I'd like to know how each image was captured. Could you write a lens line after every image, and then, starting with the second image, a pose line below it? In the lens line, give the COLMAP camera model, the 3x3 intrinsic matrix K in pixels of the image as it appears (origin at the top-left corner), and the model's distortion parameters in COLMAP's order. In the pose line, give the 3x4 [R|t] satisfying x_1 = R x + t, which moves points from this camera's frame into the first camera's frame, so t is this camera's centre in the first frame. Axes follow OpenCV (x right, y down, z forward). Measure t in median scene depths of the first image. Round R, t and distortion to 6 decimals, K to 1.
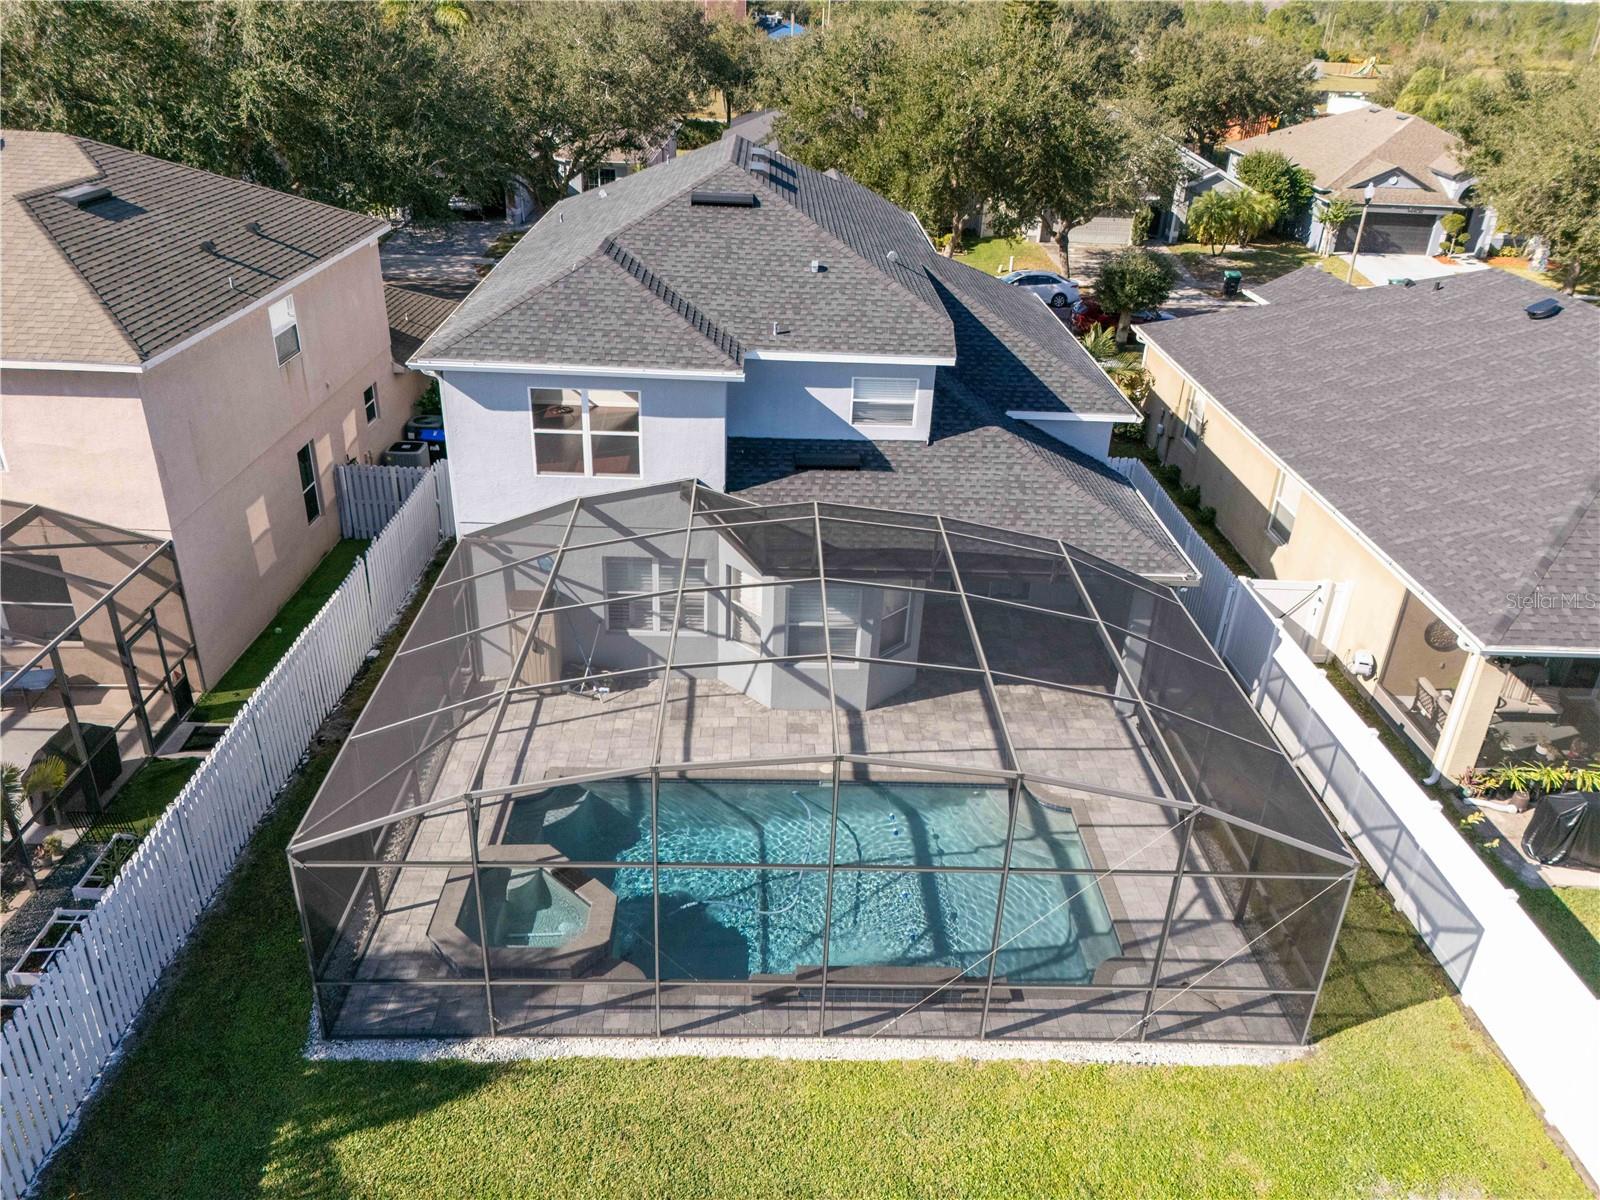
lens RADIAL K [[1177.3, 0, 802.9], [0, 1177.3, 603.8], [0, 0, 1]] dist [0.064892, -0.057929]
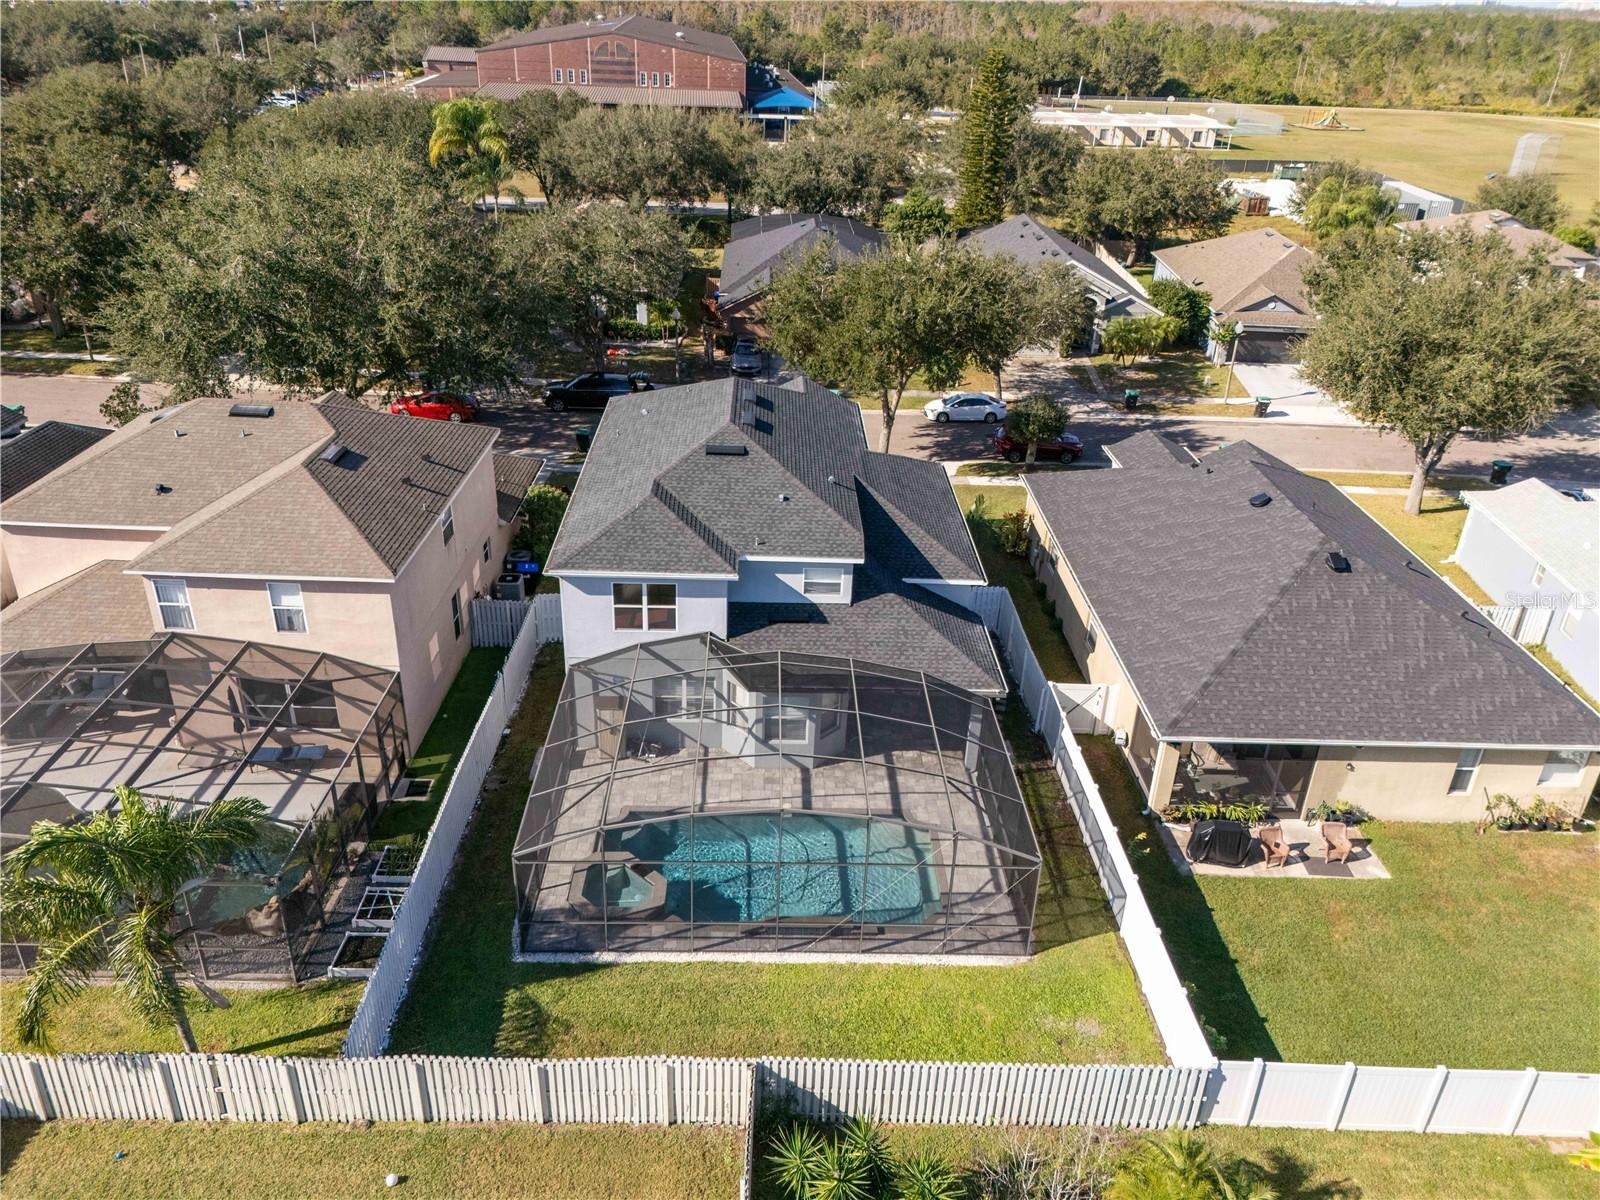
lens RADIAL K [[1177.3, 0, 803.7], [0, 1177.3, 600.0], [0, 0, 1]] dist [0.064892, -0.057929]
pose [[0.999999, -0.001499, -0.000810, 0.043363], [0.001495, 0.999982, -0.005857, -0.136860], [0.000818, 0.005856, 0.999983, -0.649513]]
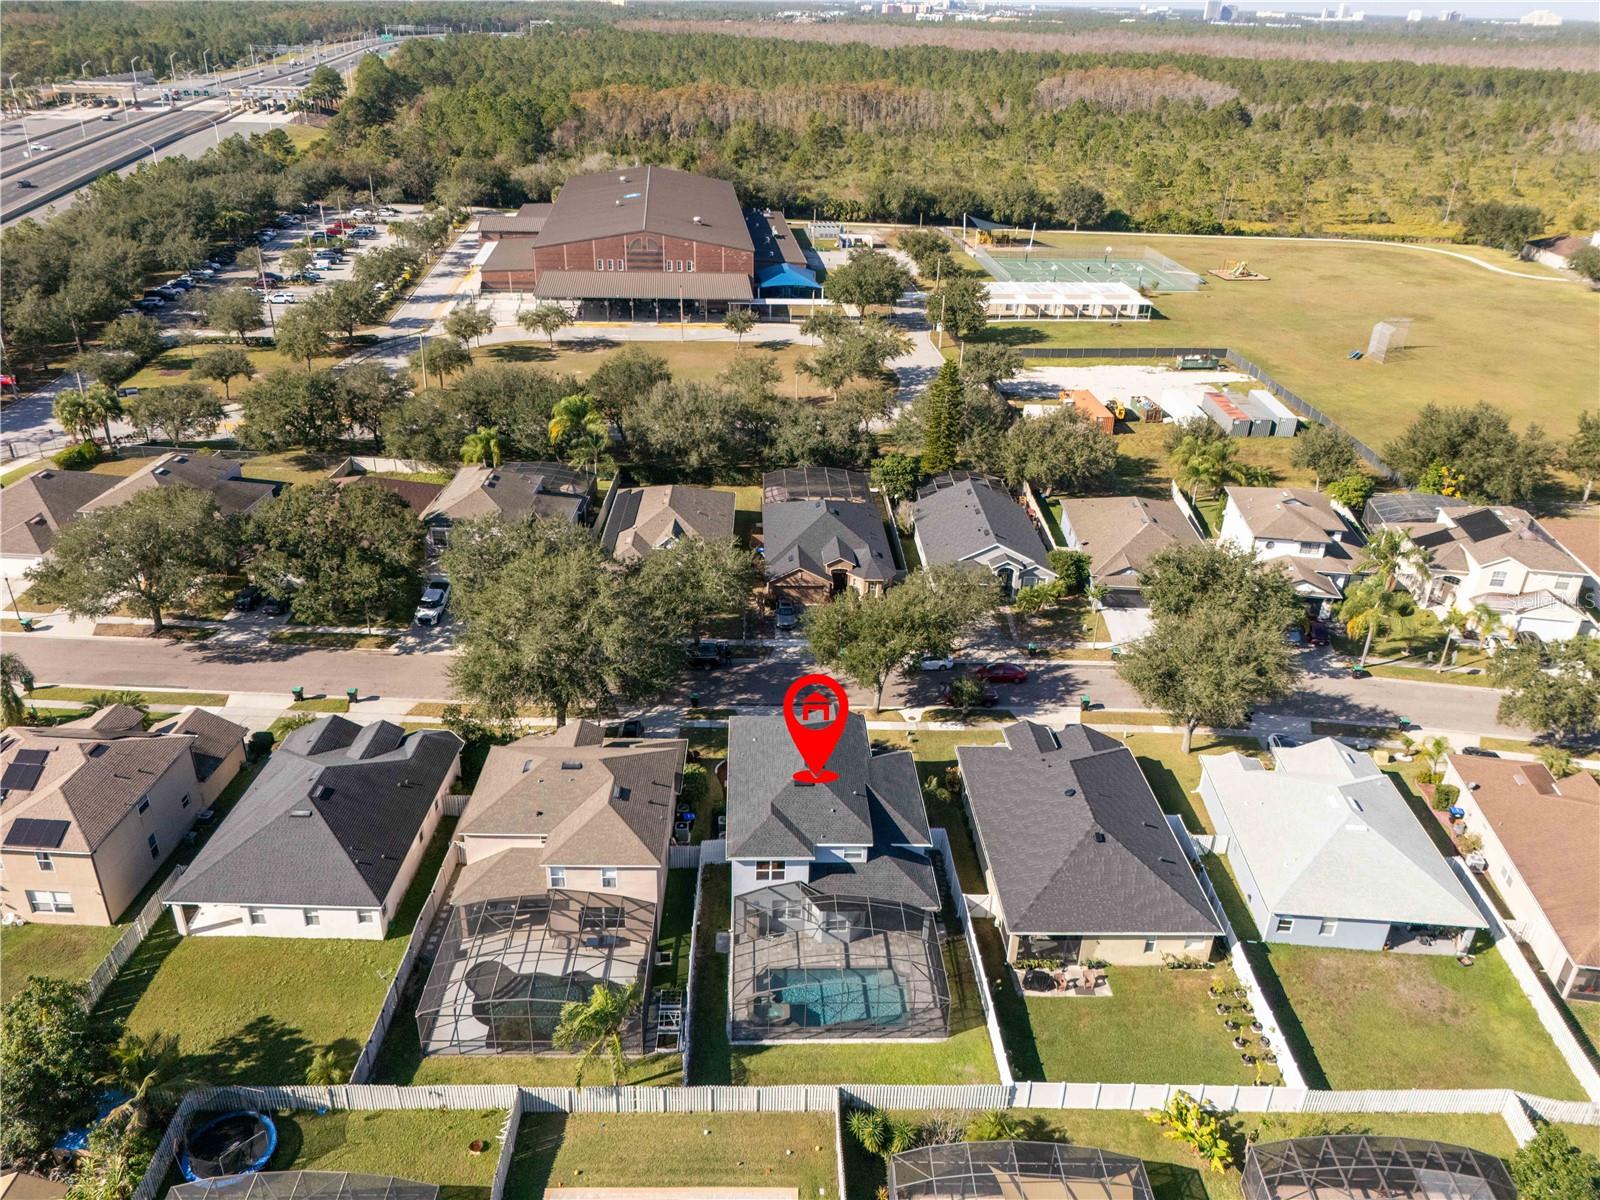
lens RADIAL K [[1177.3, 0, 807.3], [0, 1177.3, 592.1], [0, 0, 1]] dist [0.064892, -0.057929]
pose [[0.999791, -0.012833, 0.015908, -0.111536], [0.013140, 0.999726, -0.019353, -0.877549], [-0.015655, 0.019558, 0.999686, -2.495970]]
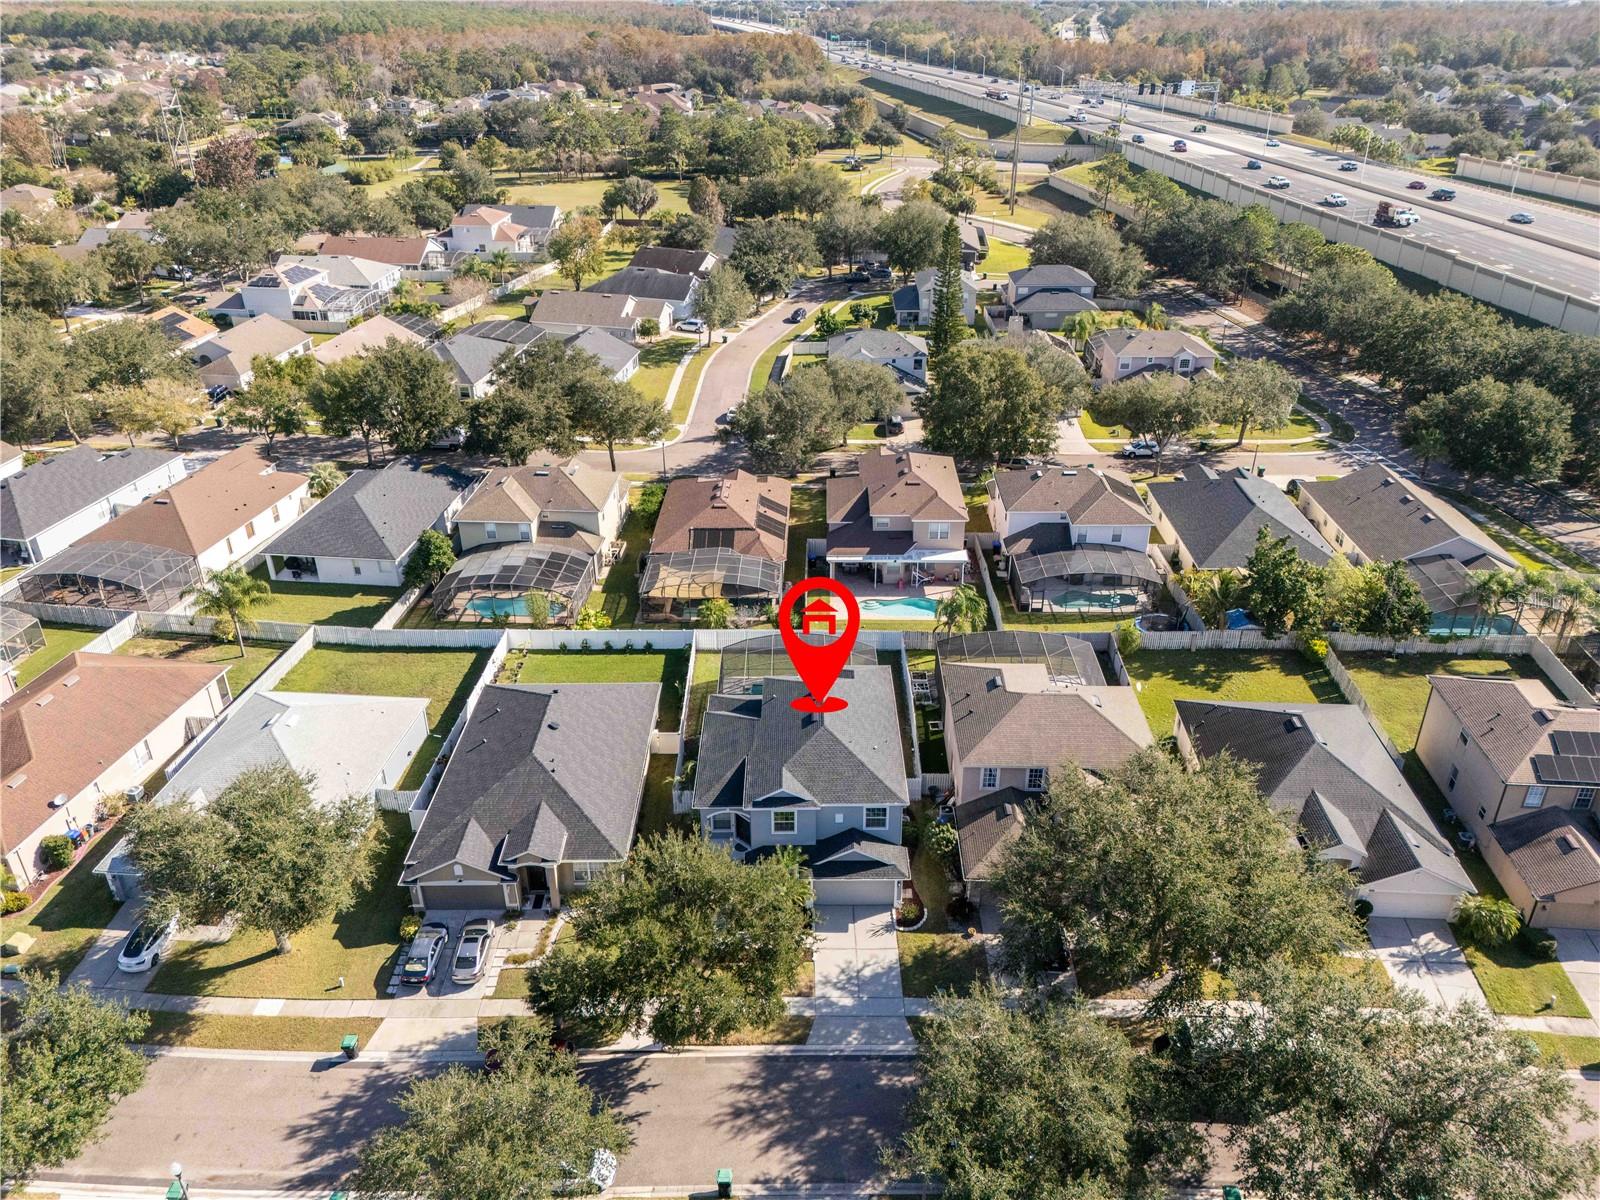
lens RADIAL K [[1177.3, 0, 796.9], [0, 1177.3, 588.7], [0, 0, 1]] dist [0.064892, -0.057929]
pose [[-0.999058, -0.042118, 0.010433, -0.013723], [-0.015467, 0.570313, 0.821282, -3.613455], [-0.040541, 0.820347, -0.570427, 2.974484]]
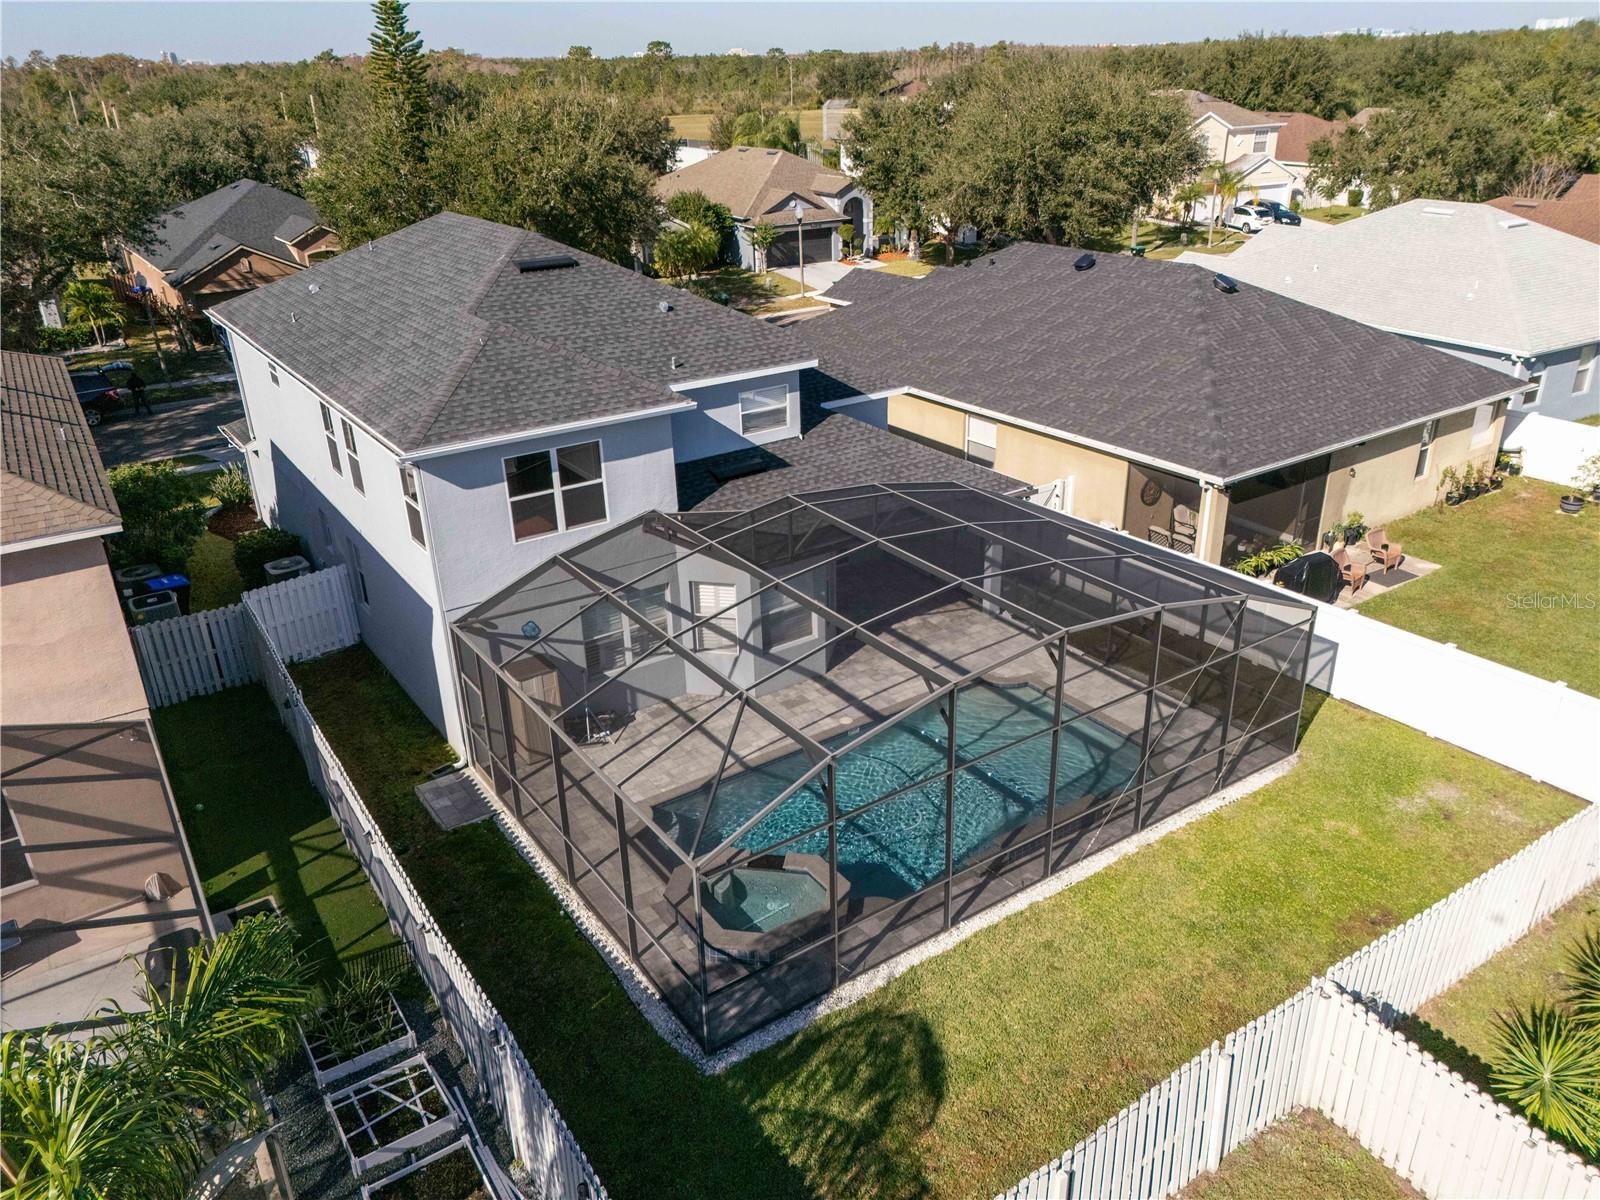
lens RADIAL K [[1177.3, 0, 804.2], [0, 1177.3, 599.8], [0, 0, 1]] dist [0.064892, -0.057929]
pose [[0.837052, -0.277856, 0.471317, -0.492151], [0.301450, 0.953113, 0.026518, -0.013983], [-0.456587, 0.119882, 0.881565, -0.005223]]
